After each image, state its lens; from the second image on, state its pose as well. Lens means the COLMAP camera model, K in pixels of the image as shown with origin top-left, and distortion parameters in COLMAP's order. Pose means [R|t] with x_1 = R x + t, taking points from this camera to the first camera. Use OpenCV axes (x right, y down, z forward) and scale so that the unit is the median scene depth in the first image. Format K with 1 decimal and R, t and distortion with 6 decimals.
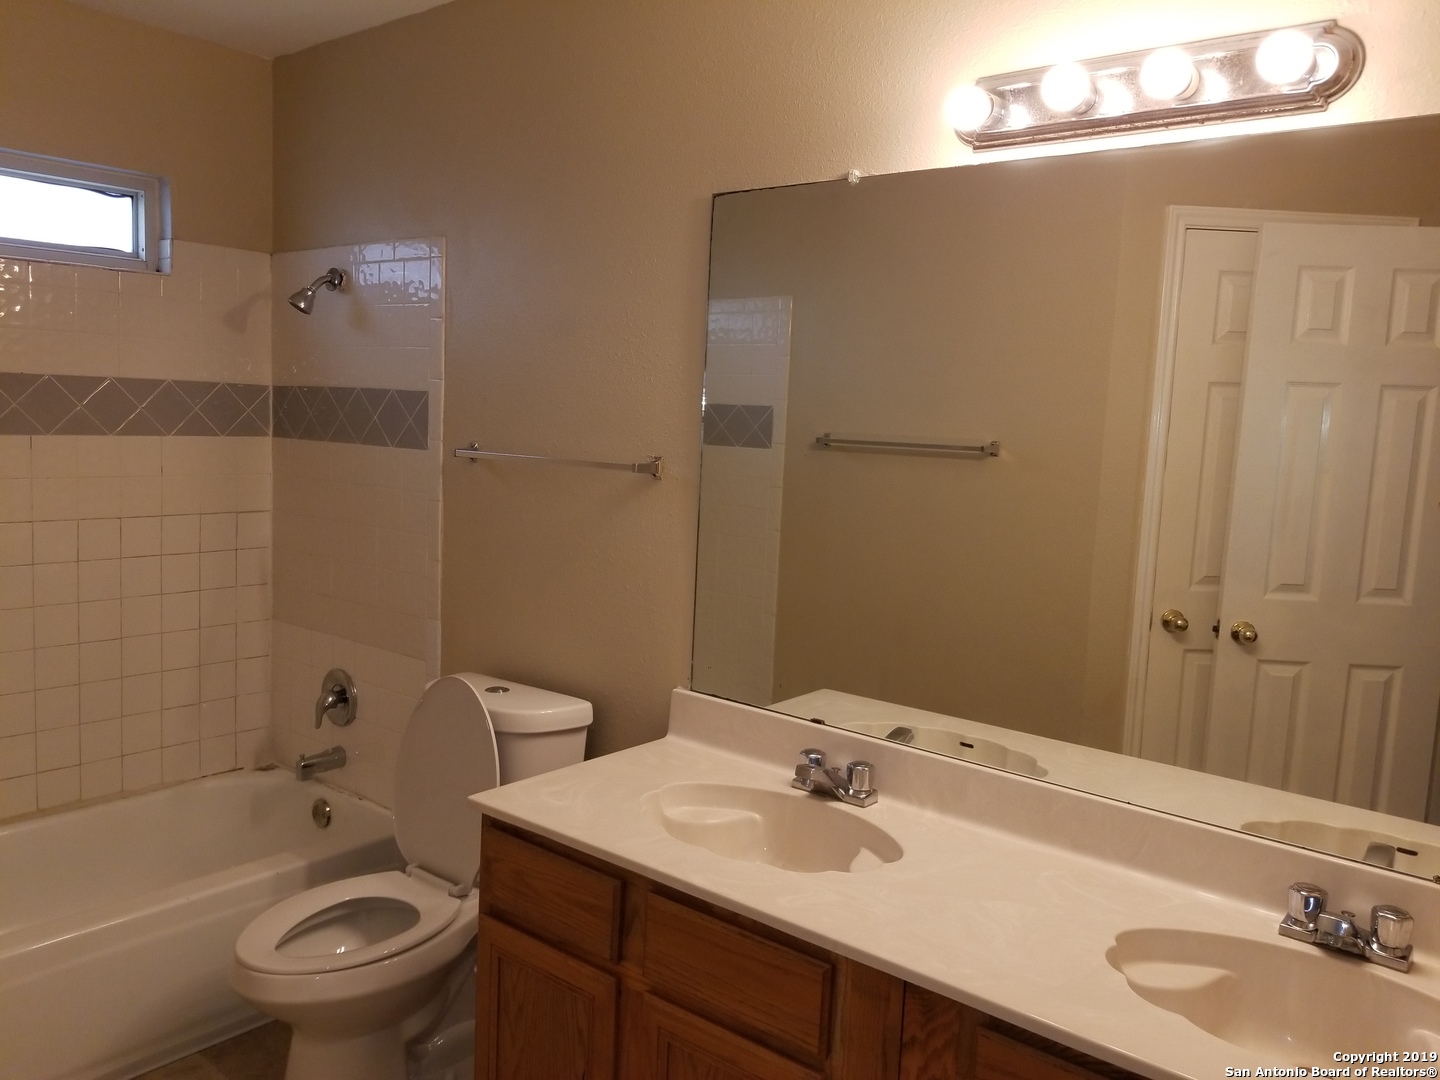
lens RADIAL K [[1138.1, 0, 696.5], [0, 1138.1, 533.0], [0, 0, 1]] dist [0.104375, -0.176280]
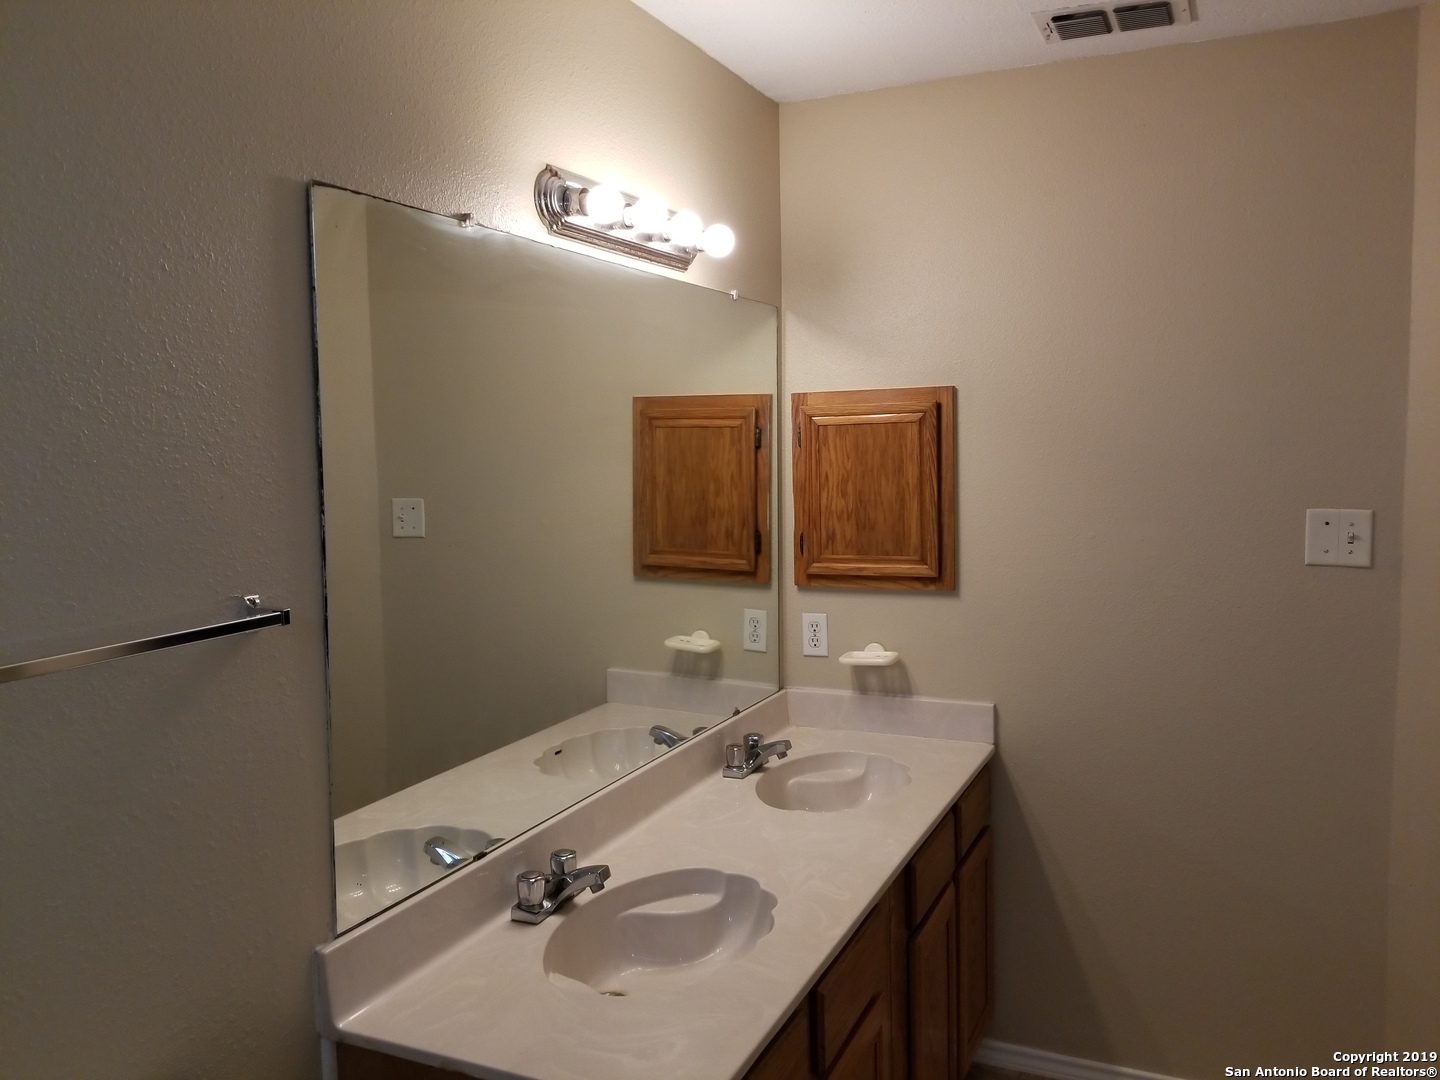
lens RADIAL K [[1138.1, 0, 696.5], [0, 1138.1, 533.0], [0, 0, 1]] dist [0.104375, -0.176280]
pose [[-0.256547, -0.118245, 0.959271, -0.802228], [0.112145, 0.982143, 0.151056, -0.200174], [-0.960004, 0.146331, -0.238706, 1.128726]]
